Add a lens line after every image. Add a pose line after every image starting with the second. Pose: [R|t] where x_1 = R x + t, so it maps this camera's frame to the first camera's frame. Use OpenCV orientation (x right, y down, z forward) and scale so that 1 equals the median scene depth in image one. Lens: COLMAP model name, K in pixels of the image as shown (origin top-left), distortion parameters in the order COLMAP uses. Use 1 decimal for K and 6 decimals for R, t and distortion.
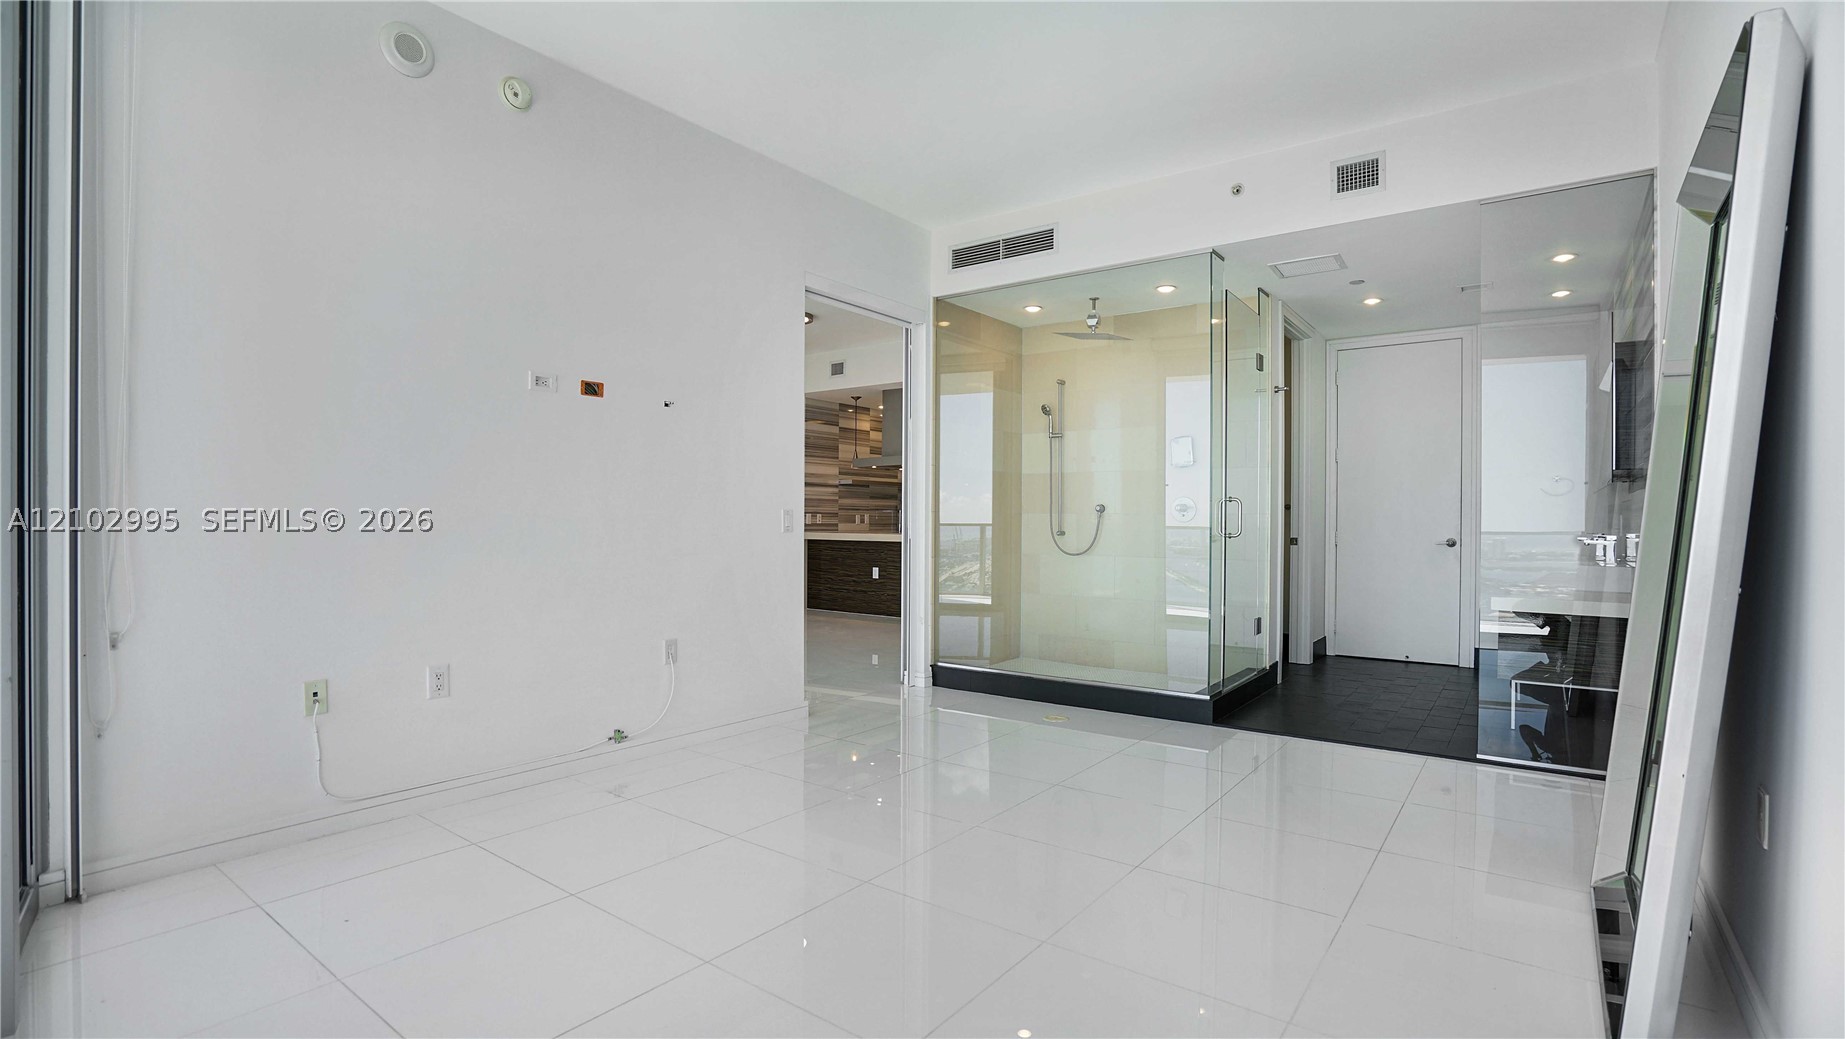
lens RADIAL K [[857.3, 0, 918.7], [0, 857.3, 526.6], [0, 0, 1]] dist [-0.061827, 0.025355]
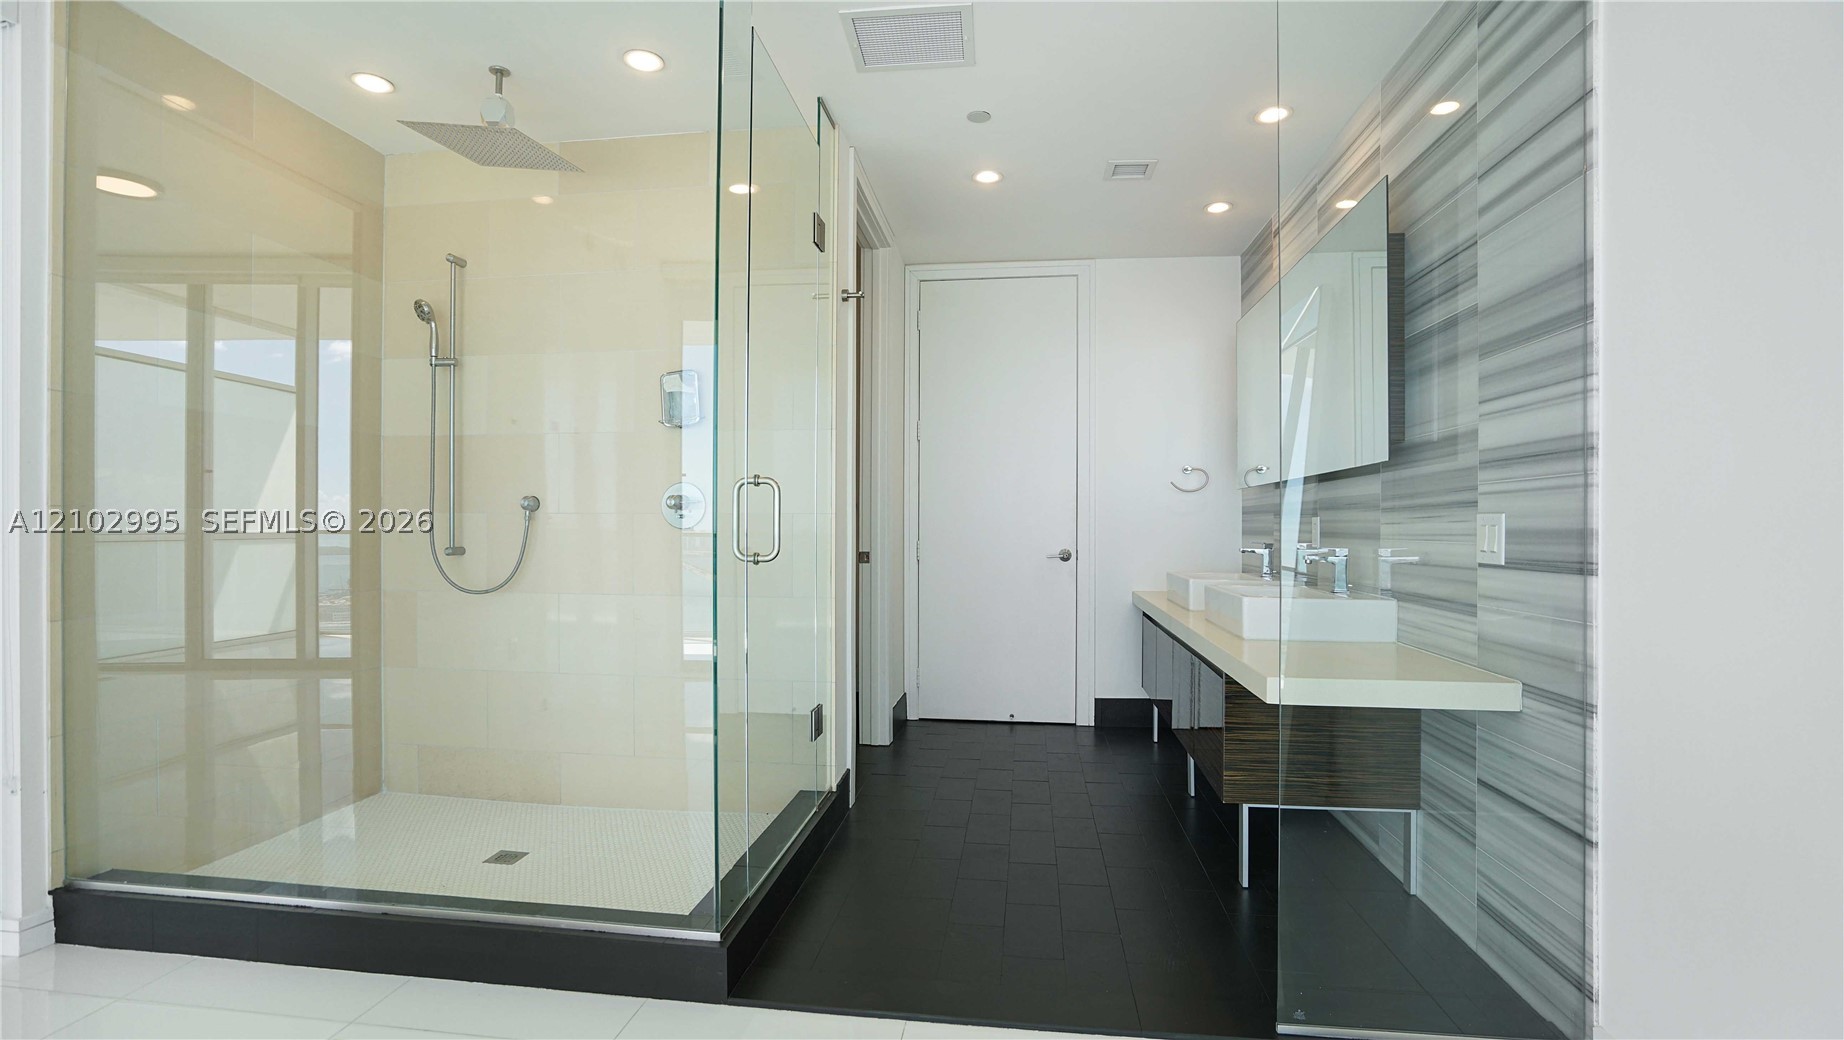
lens RADIAL K [[856.8, 0, 918.2], [0, 856.8, 527.1], [0, 0, 1]] dist [-0.061827, 0.025355]
pose [[0.871646, -0.002843, 0.490128, 0.160586], [0.006850, 0.999956, -0.006382, -0.001466], [-0.490089, 0.008920, 0.871627, 0.417556]]
